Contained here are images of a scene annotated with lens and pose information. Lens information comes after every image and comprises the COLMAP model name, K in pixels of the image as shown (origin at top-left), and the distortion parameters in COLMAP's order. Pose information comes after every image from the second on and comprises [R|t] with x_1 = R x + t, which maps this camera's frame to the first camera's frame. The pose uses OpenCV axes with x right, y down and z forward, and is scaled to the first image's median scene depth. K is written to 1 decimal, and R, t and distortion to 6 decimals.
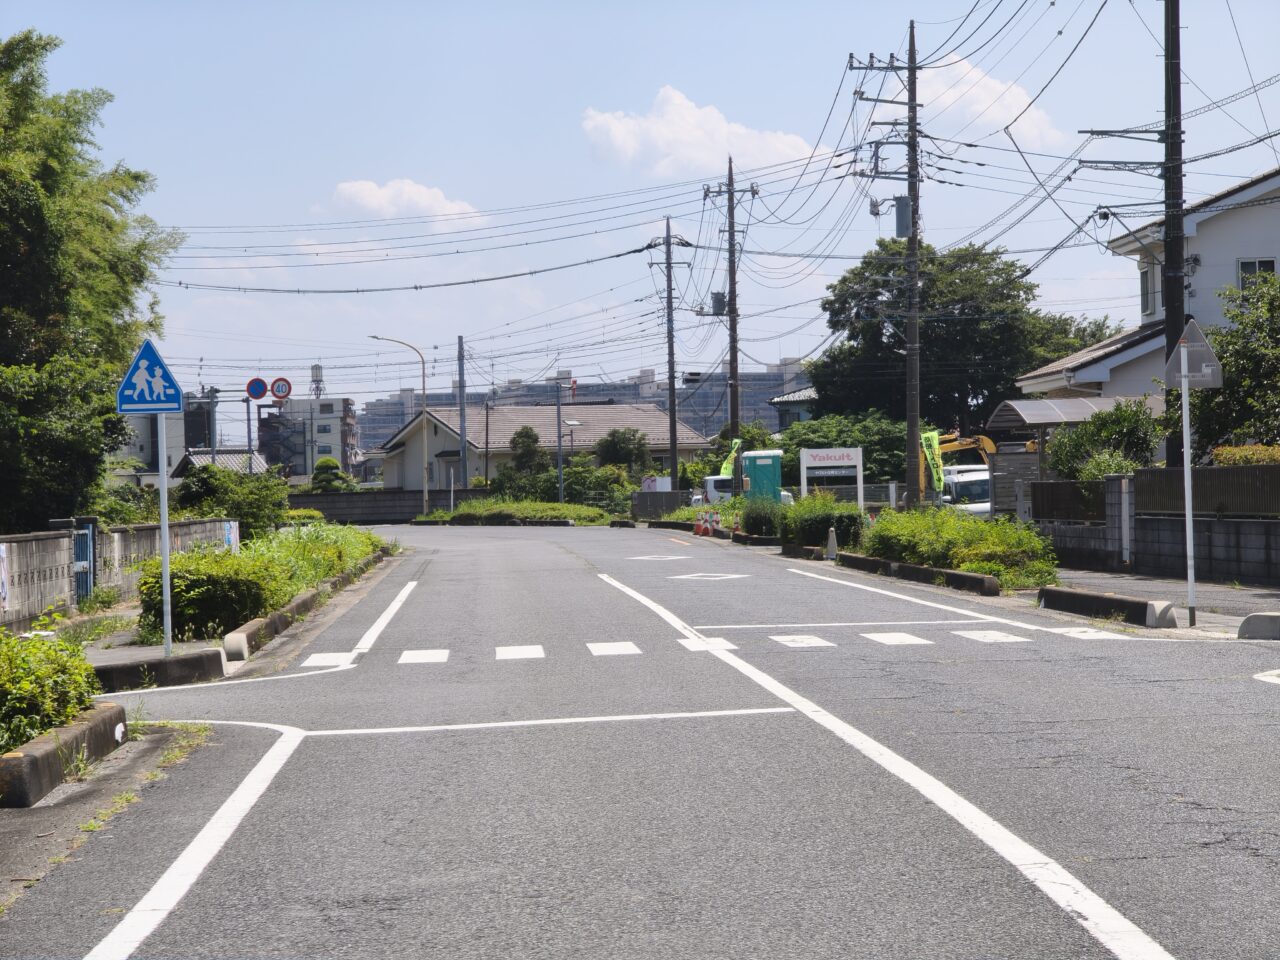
lens RADIAL K [[6519.9, 0, 640.0], [0, 6519.9, 480.0], [0, 0, 1]] dist [-1.550446, 4.047289]
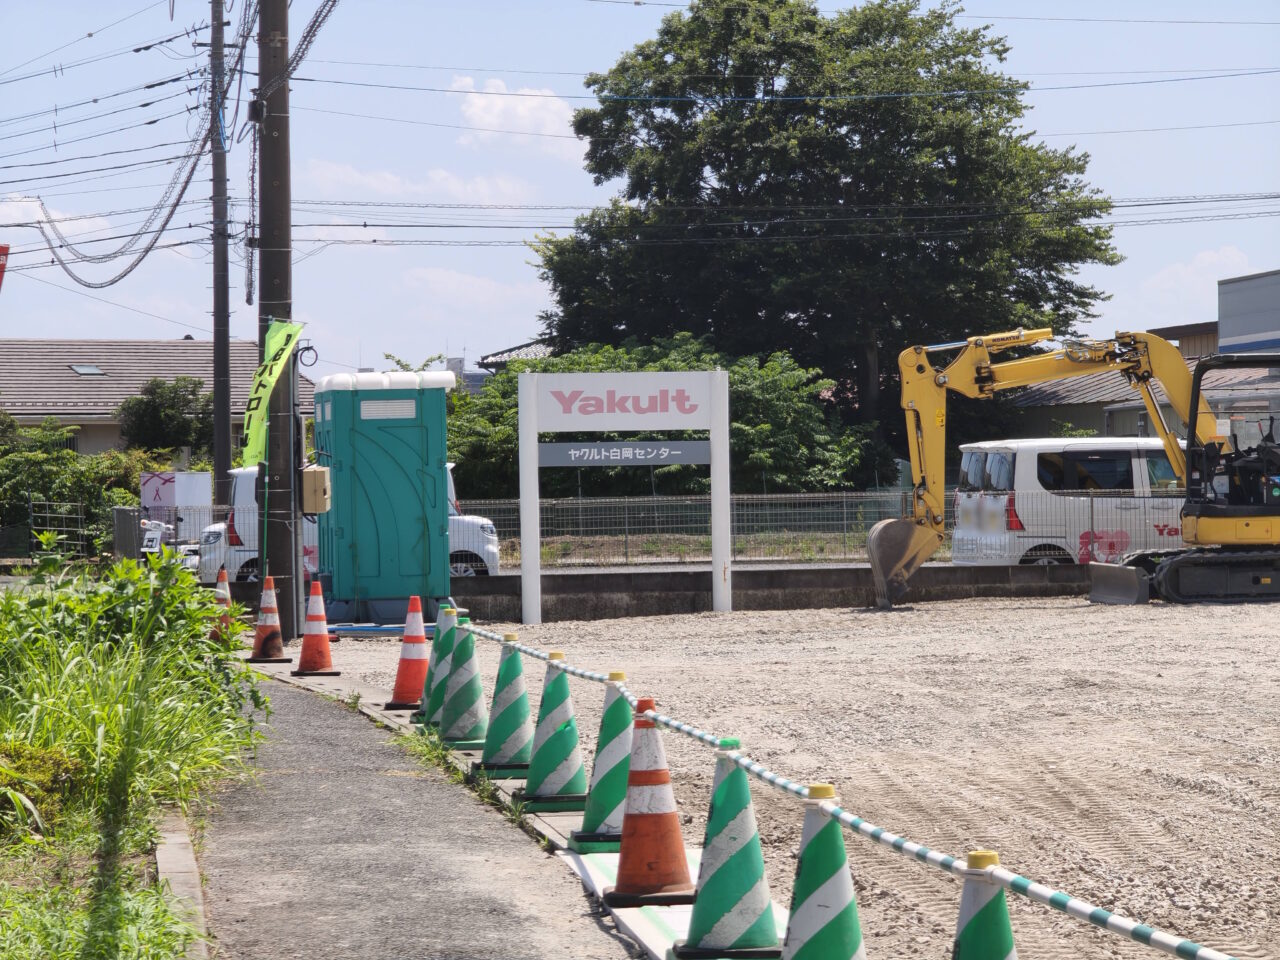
lens RADIAL K [[6519.9, 0, 640.0], [0, 6519.9, 480.0], [0, 0, 1]] dist [-1.550446, 4.047289]
pose [[0.999118, 0.008886, 0.041036, 0.013365], [-0.008825, 0.999960, -0.001669, 0.000396], [-0.041049, 0.001306, 0.999156, 0.522611]]
